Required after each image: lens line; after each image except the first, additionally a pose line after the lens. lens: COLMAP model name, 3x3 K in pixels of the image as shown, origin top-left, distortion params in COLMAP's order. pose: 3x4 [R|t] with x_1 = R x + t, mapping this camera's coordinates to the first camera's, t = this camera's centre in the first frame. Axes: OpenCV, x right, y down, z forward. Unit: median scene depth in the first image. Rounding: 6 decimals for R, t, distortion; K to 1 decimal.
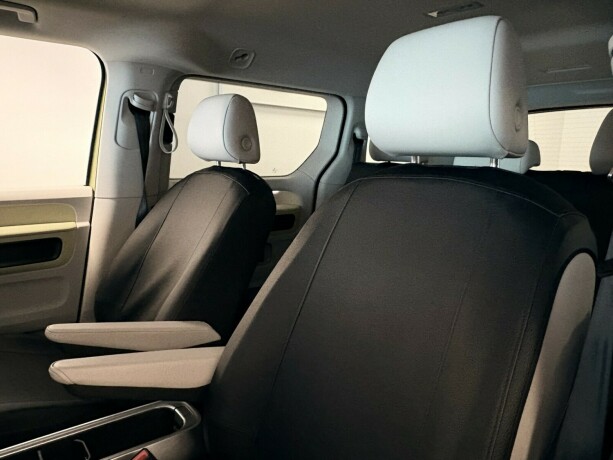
lens RADIAL K [[445.9, 0, 300.5], [0, 445.9, 227.8], [0, 0, 1]] dist [0.007095, -0.001323]
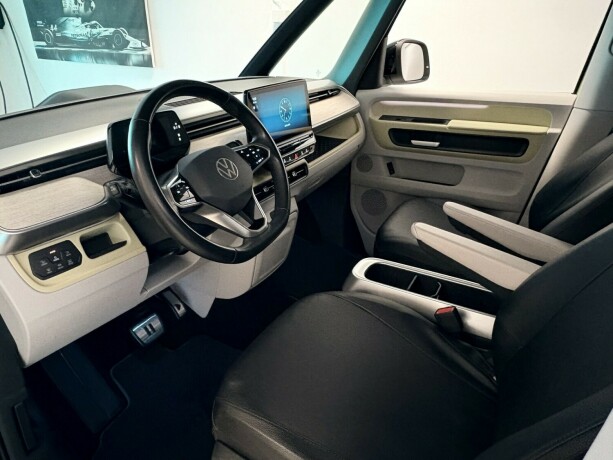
lens RADIAL K [[427.0, 0, 300.8], [0, 427.0, 229.1], [0, 0, 1]] dist [0.001610, 0.000483]
pose [[0.369369, 0.372730, -0.851257, 0.260604], [-0.137400, 0.927874, 0.346658, -0.061413], [0.919069, -0.011082, 0.393941, 0.025904]]
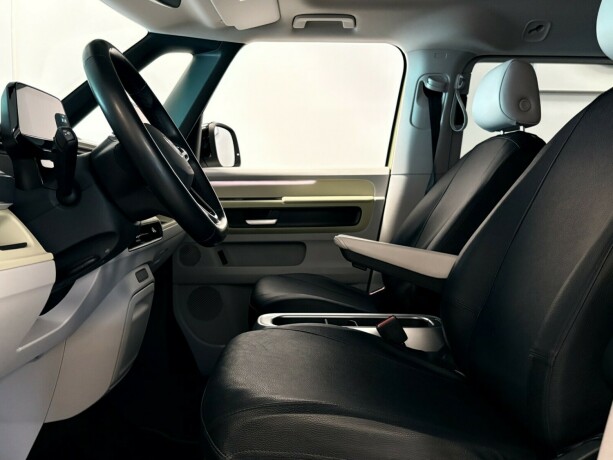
lens RADIAL K [[557.0, 0, 304.8], [0, 557.0, 229.5], [0, 0, 1]] dist [0.004710, -0.023185]
pose [[0.807050, 0.021855, -0.590079, 0.197736], [-0.085283, 0.993151, -0.079858, 0.203951], [0.584292, 0.114773, 0.803387, -0.238831]]
